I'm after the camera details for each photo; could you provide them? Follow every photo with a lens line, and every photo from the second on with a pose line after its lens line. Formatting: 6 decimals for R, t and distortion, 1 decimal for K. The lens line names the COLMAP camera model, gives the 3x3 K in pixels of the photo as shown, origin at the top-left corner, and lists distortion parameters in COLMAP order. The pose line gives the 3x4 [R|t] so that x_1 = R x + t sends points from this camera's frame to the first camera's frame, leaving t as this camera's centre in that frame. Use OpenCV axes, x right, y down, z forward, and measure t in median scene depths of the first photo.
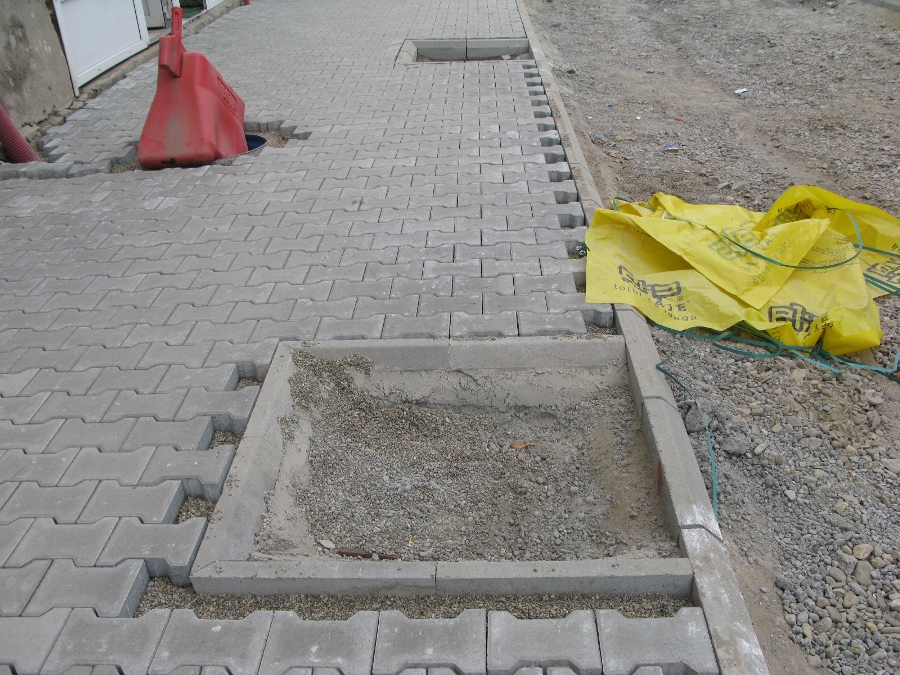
lens RADIAL K [[913.6, 0, 460.4], [0, 913.6, 353.8], [0, 0, 1]] dist [-0.214455, 0.259601]
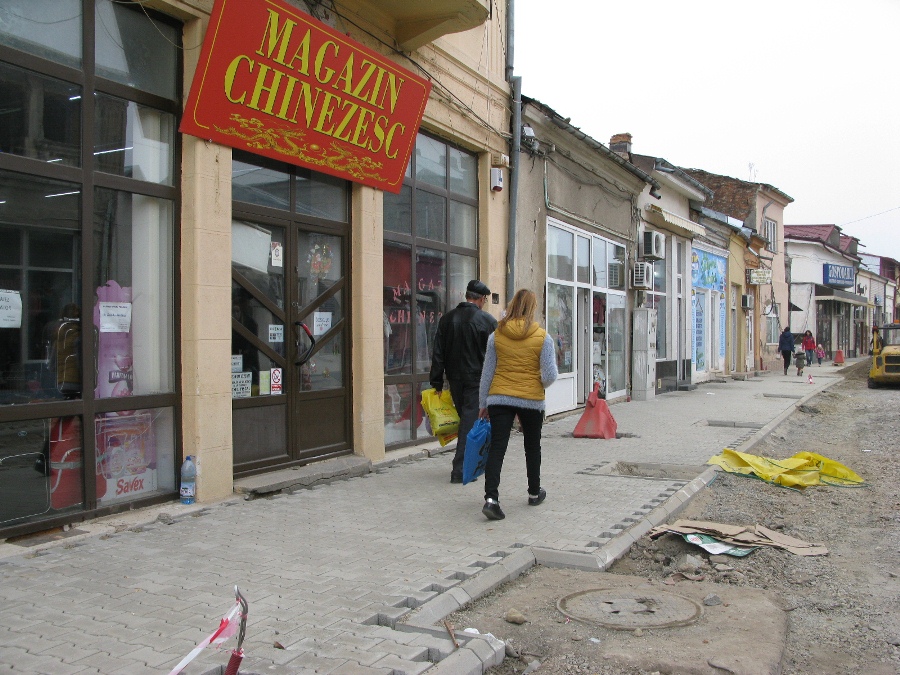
lens RADIAL K [[913.6, 0, 460.4], [0, 913.6, 353.8], [0, 0, 1]] dist [-0.214455, 0.259601]
pose [[0.910550, 0.061983, -0.408727, 0.409530], [-0.243479, 0.879428, -0.409052, 0.741583], [0.334092, 0.471979, 0.815855, -1.396638]]
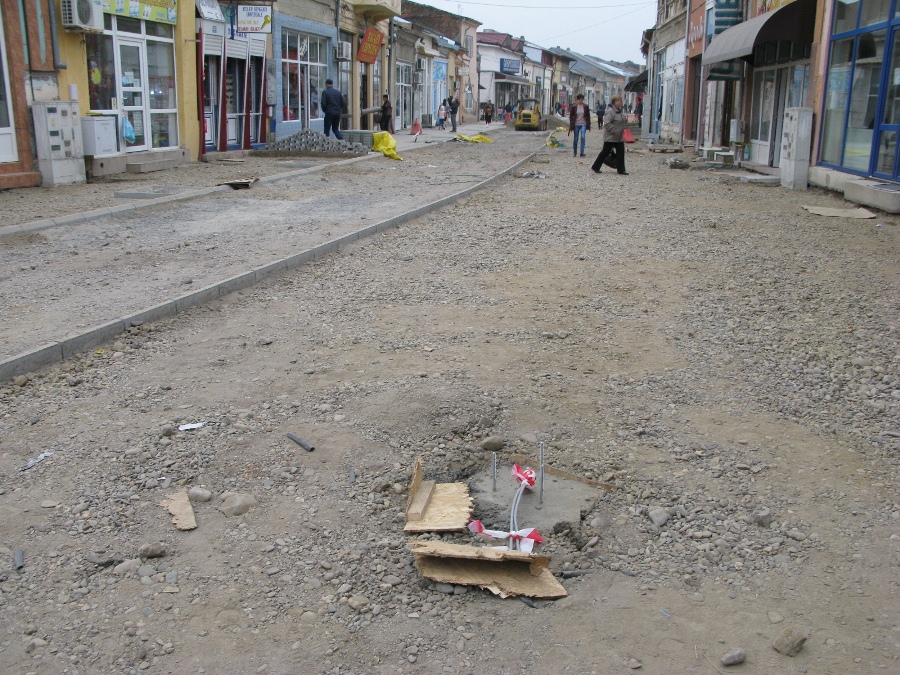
lens RADIAL K [[913.6, 0, 460.4], [0, 913.6, 353.8], [0, 0, 1]] dist [-0.214455, 0.259601]
pose [[0.993383, 0.089837, -0.071550, 0.907820], [-0.104172, 0.967120, -0.232007, 3.747755], [0.048355, 0.237925, 0.970079, -6.809198]]
